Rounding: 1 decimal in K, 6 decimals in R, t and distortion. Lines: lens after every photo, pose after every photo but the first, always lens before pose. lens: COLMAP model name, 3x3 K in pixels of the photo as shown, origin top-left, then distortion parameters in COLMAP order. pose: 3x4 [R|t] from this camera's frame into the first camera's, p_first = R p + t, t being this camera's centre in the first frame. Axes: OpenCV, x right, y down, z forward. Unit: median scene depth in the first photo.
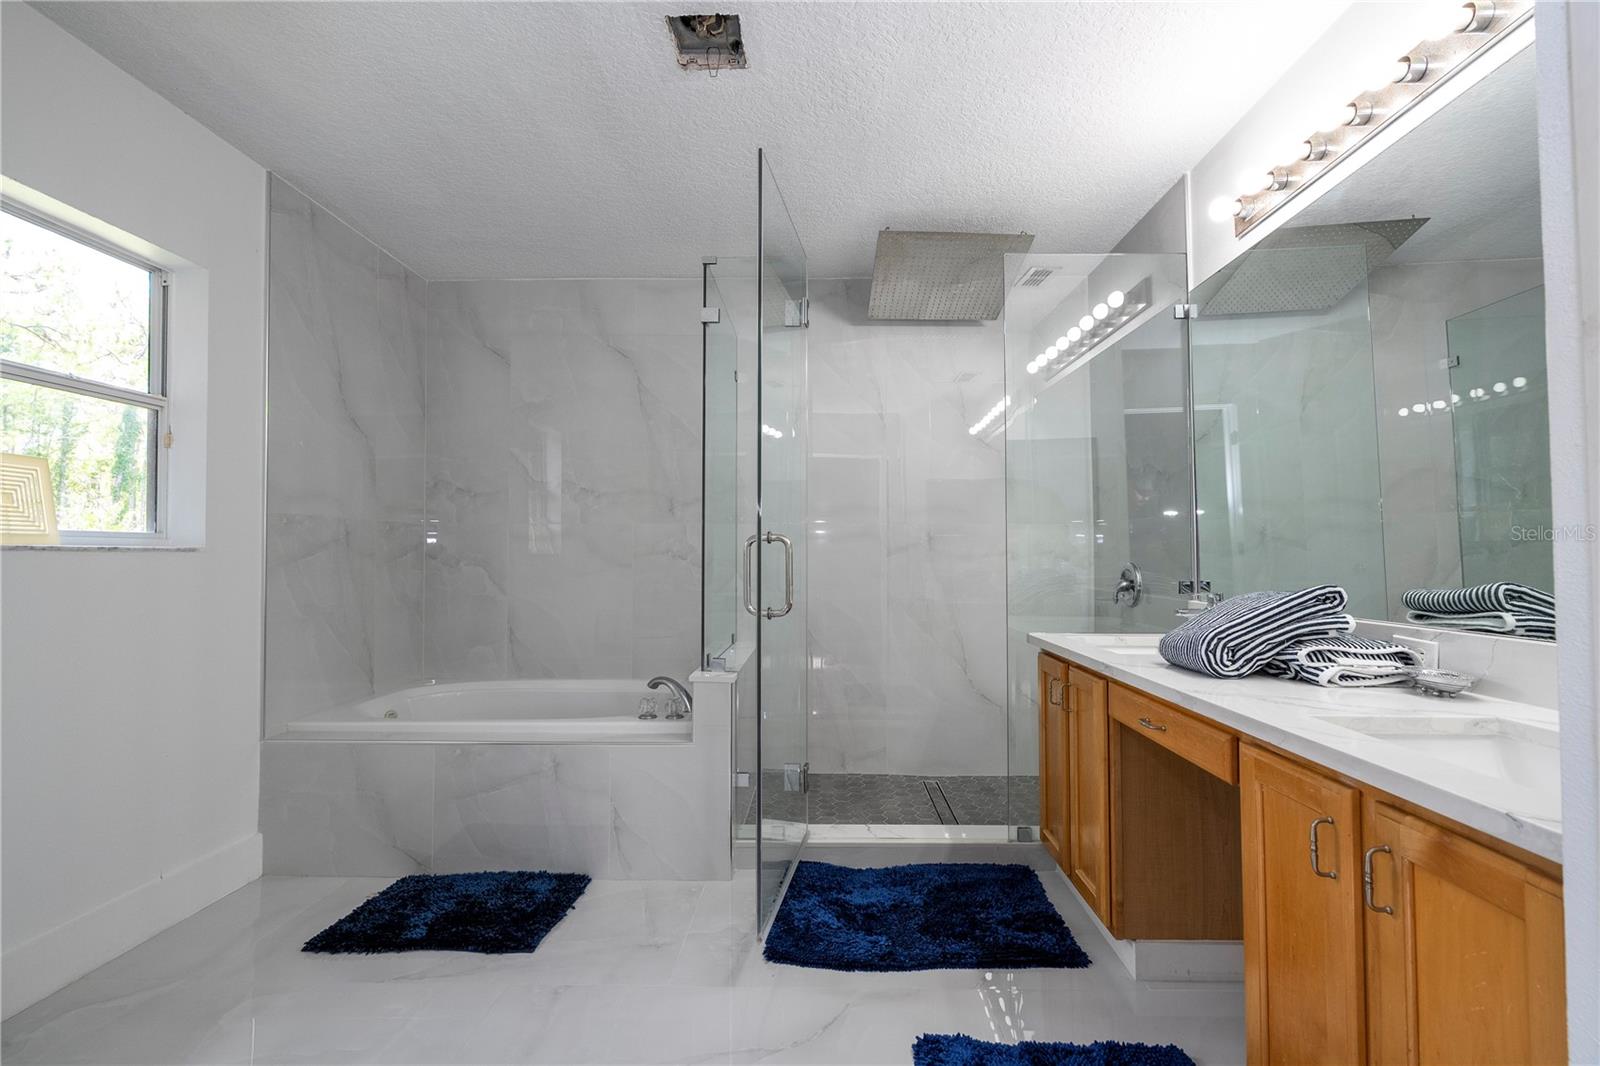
lens RADIAL K [[728.3, 0, 802.3], [0, 728.3, 535.3], [0, 0, 1]] dist [0.001028, 0.000214]
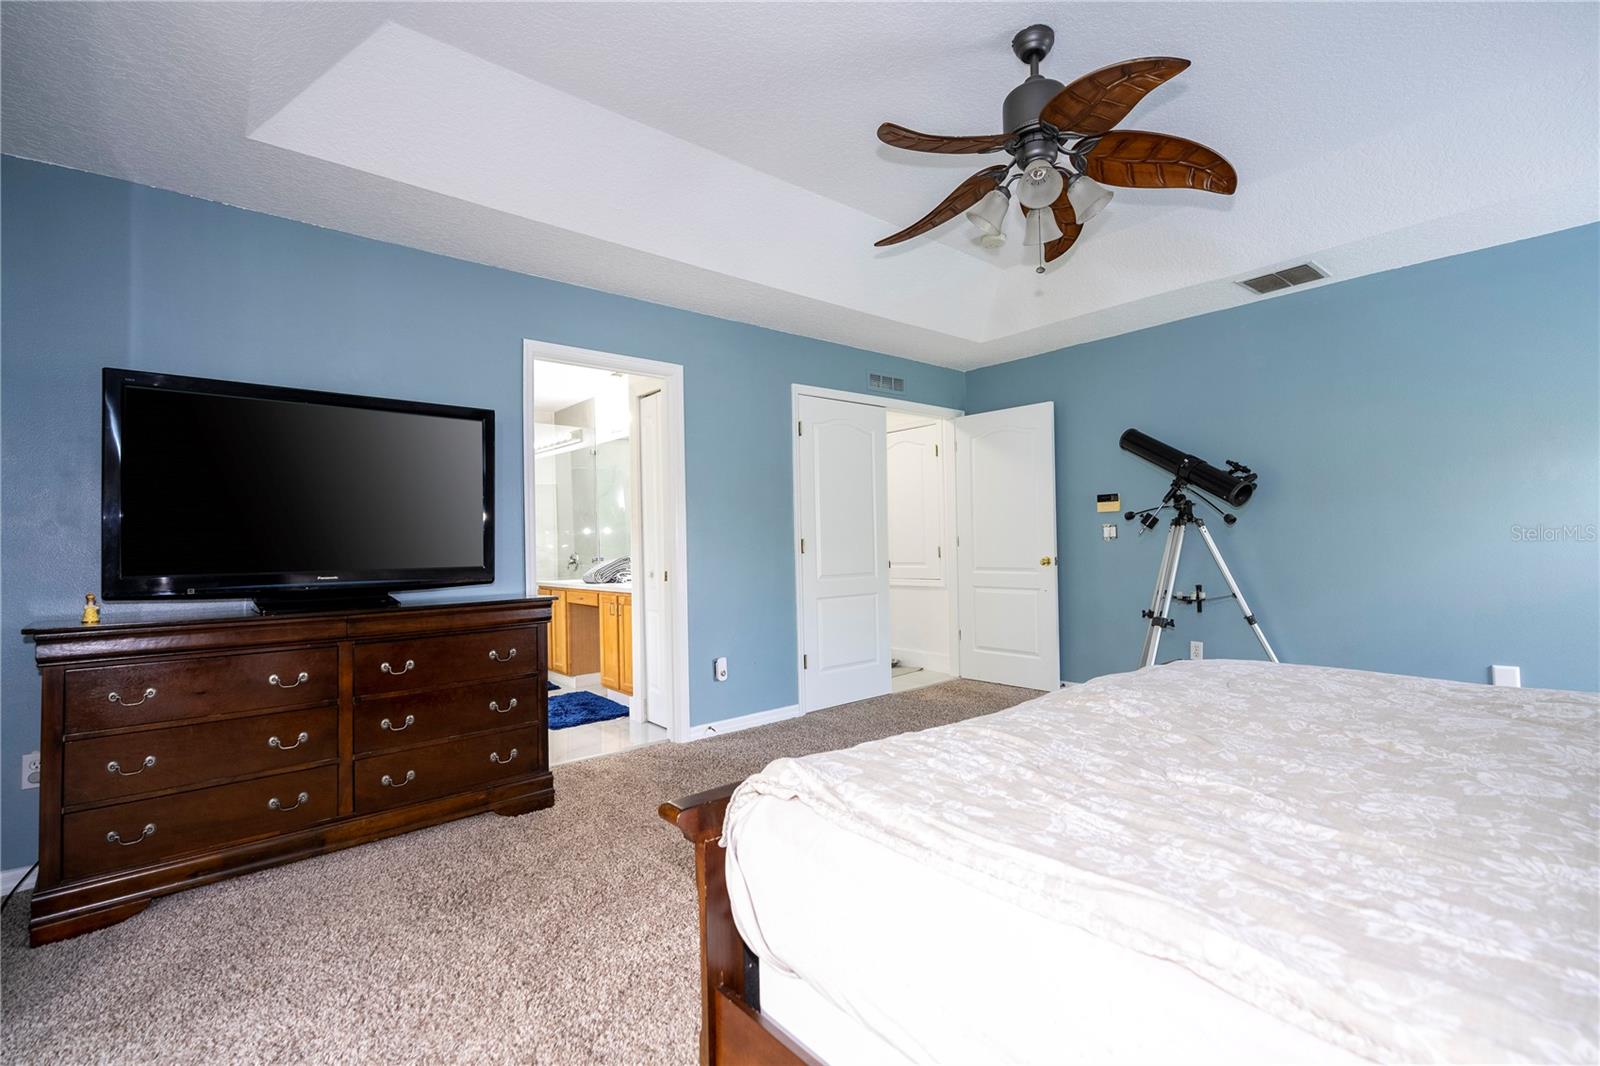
lens RADIAL K [[728.3, 0, 802.0], [0, 728.3, 535.2], [0, 0, 1]] dist [0.001028, 0.000214]
pose [[0.749603, -0.009184, 0.661824, -0.891984], [0.003000, 0.999941, 0.010477, -0.061723], [-0.661881, -0.005868, 0.749586, -2.015966]]
